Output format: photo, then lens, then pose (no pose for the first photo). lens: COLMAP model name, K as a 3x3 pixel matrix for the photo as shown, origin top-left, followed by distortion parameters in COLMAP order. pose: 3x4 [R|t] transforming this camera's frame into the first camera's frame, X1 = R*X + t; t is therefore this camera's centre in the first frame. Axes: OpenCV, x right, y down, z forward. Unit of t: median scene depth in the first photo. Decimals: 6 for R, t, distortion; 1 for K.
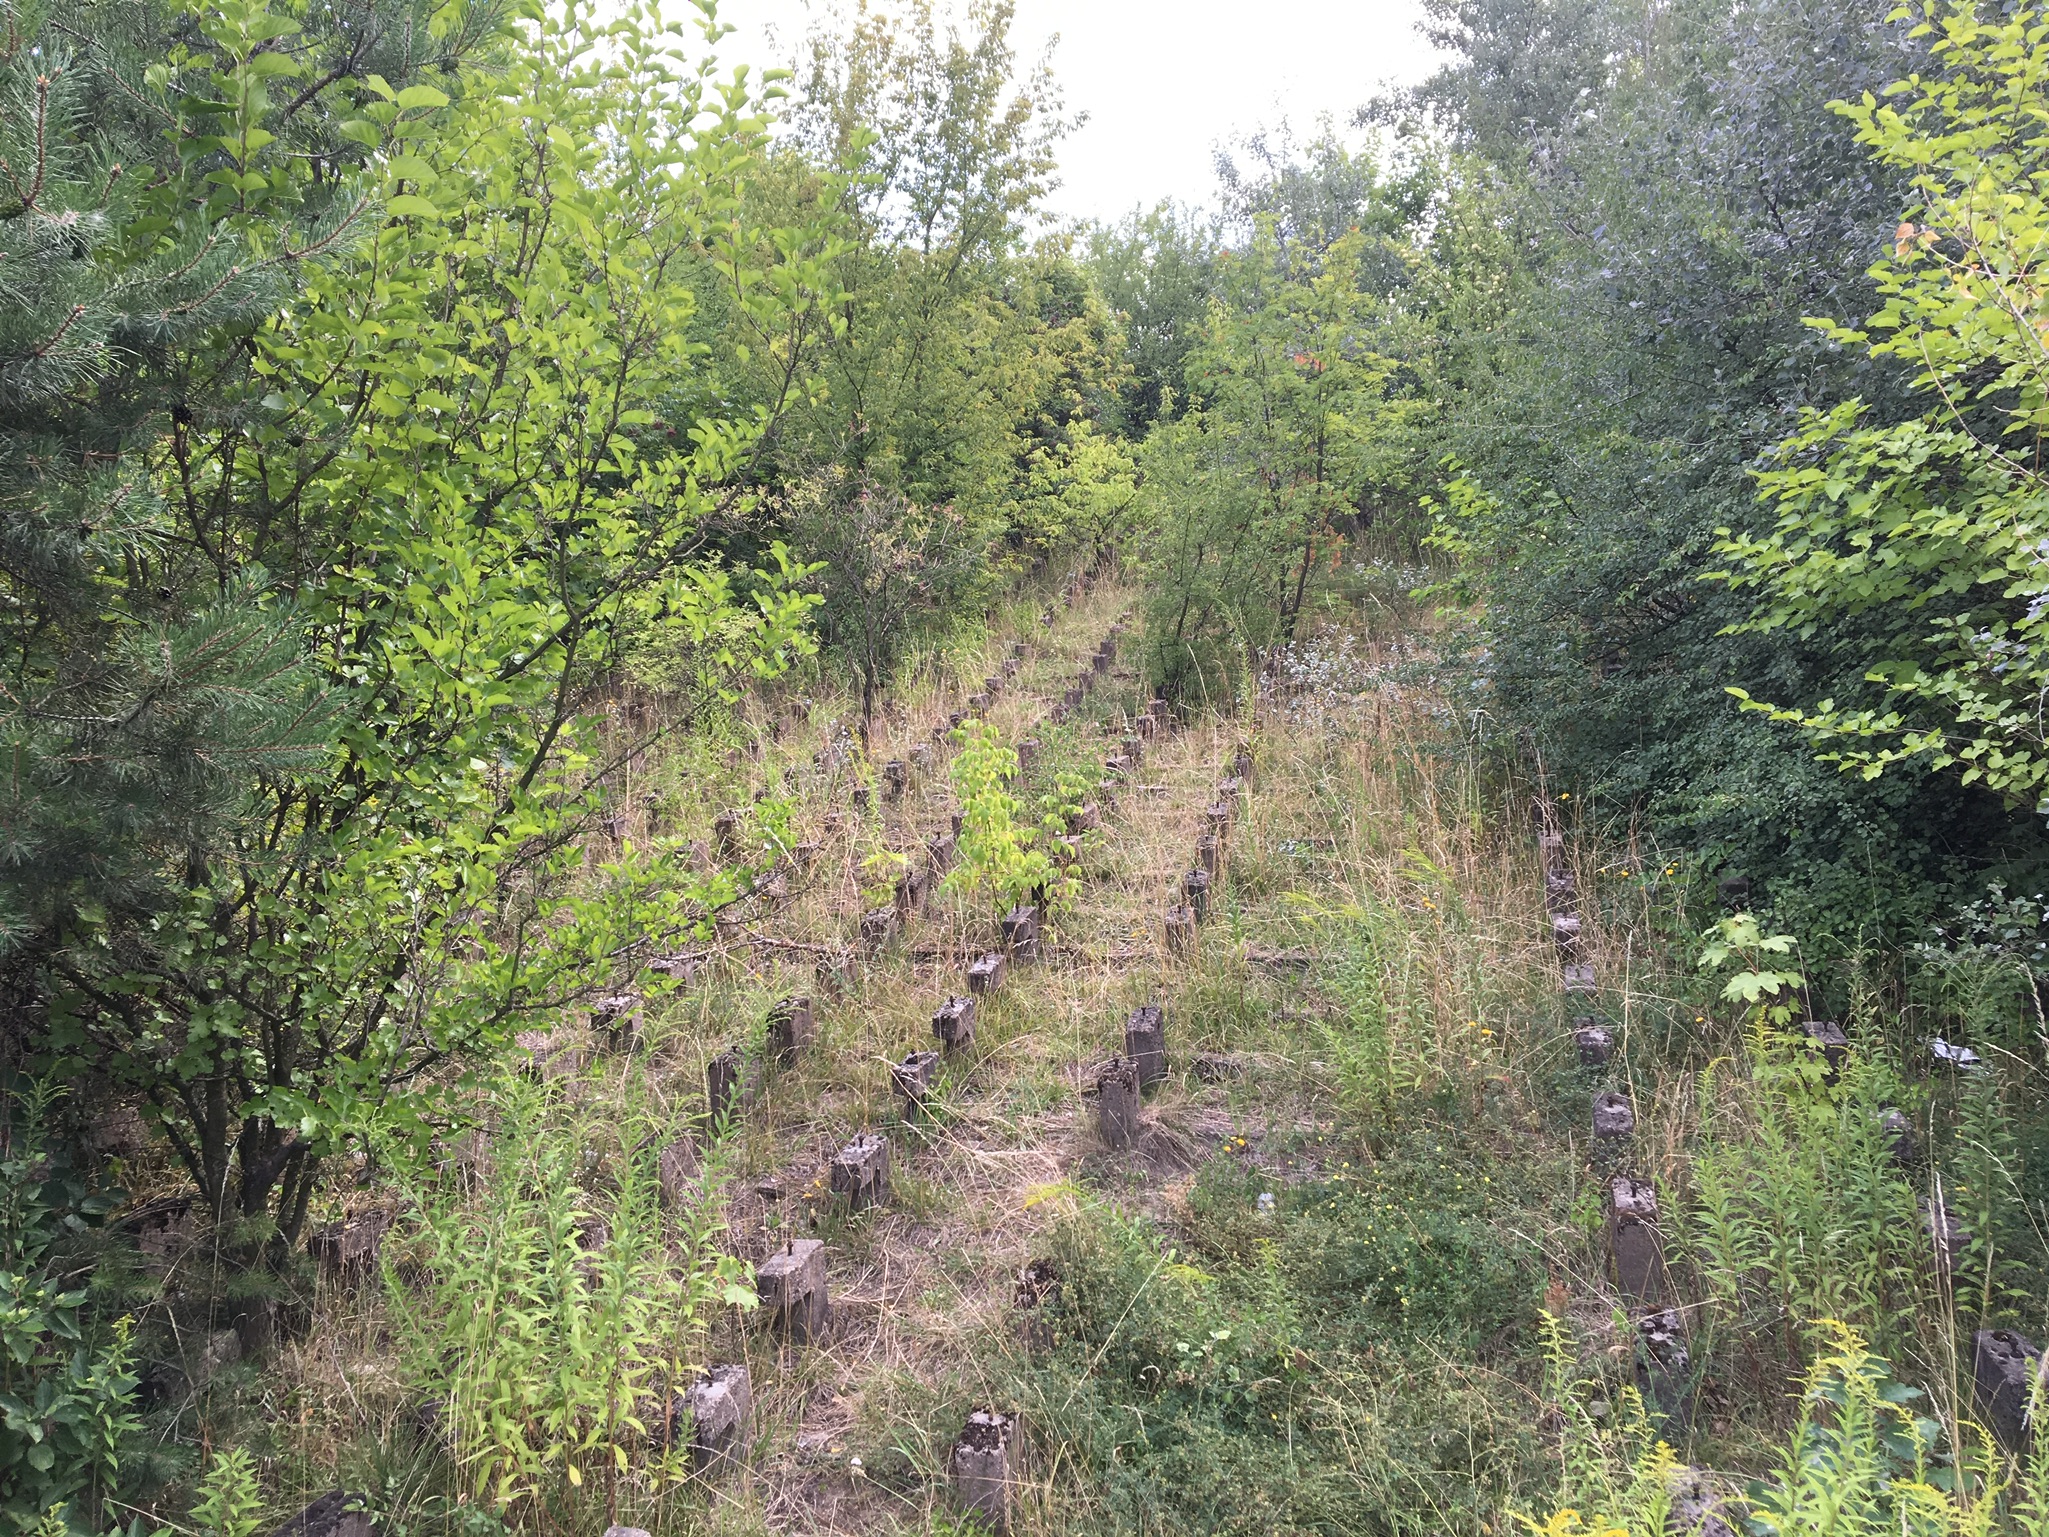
lens RADIAL K [[1805.1, 0, 1024.5], [0, 1805.1, 768.5], [0, 0, 1]] dist [0.130284, -0.180259]
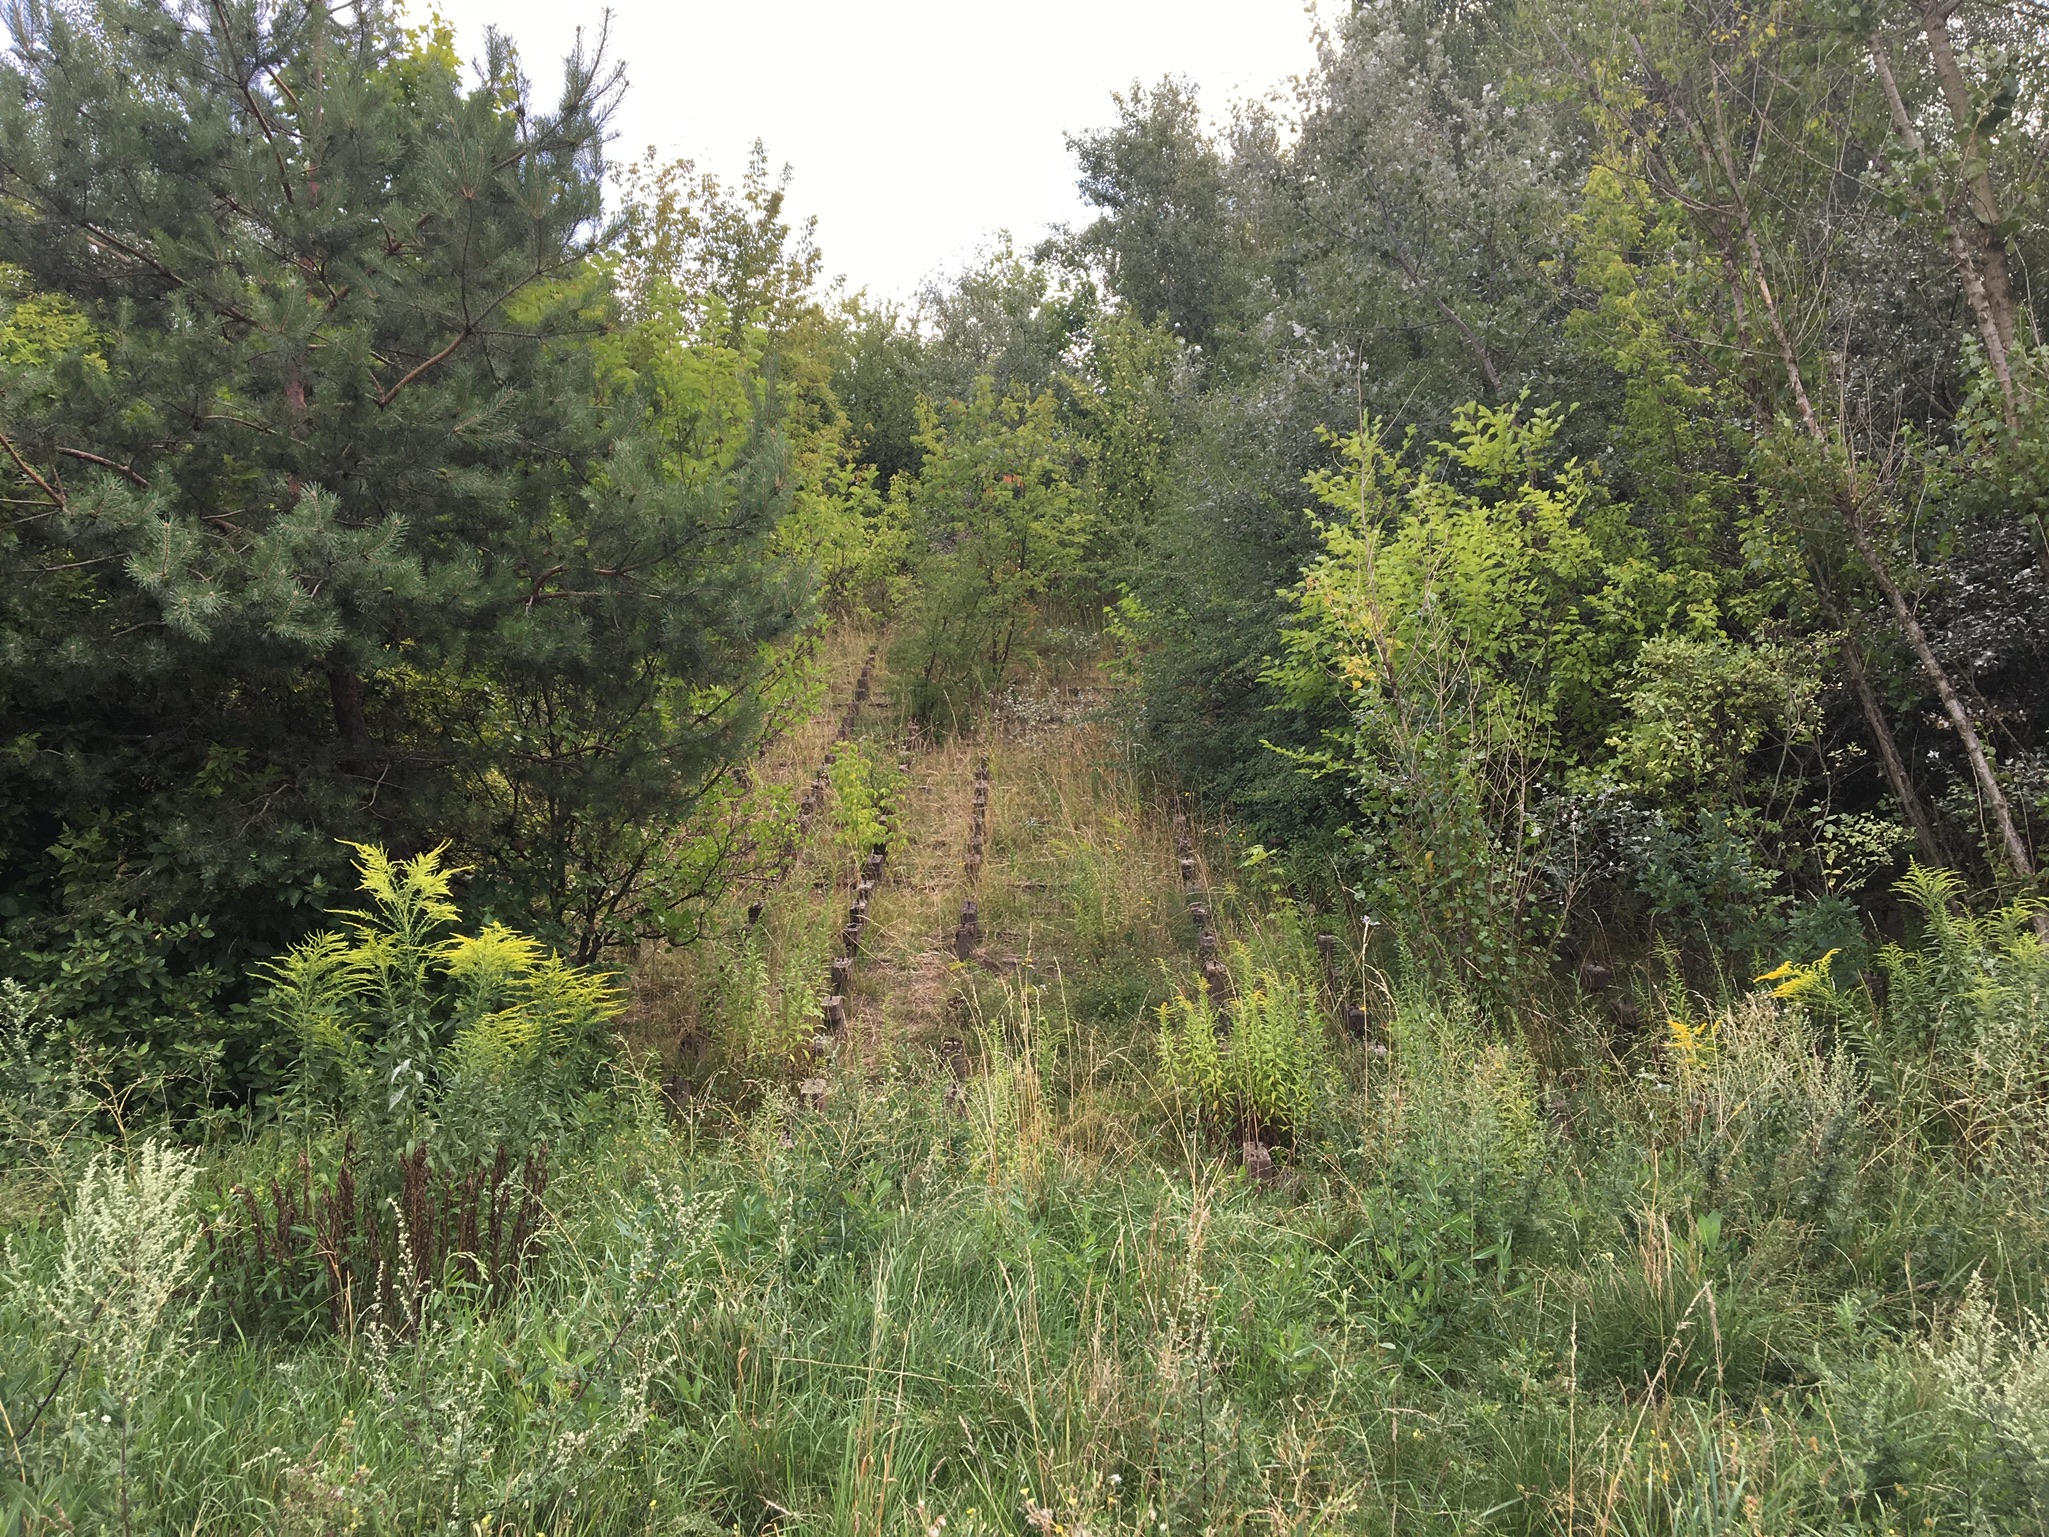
lens RADIAL K [[1805.1, 0, 1024.5], [0, 1805.1, 768.5], [0, 0, 1]] dist [0.130284, -0.180259]
pose [[0.980260, 0.016469, 0.197025, -0.138387], [-0.015432, 0.999858, -0.006798, 0.004187], [-0.197108, 0.003624, 0.980375, -0.464397]]
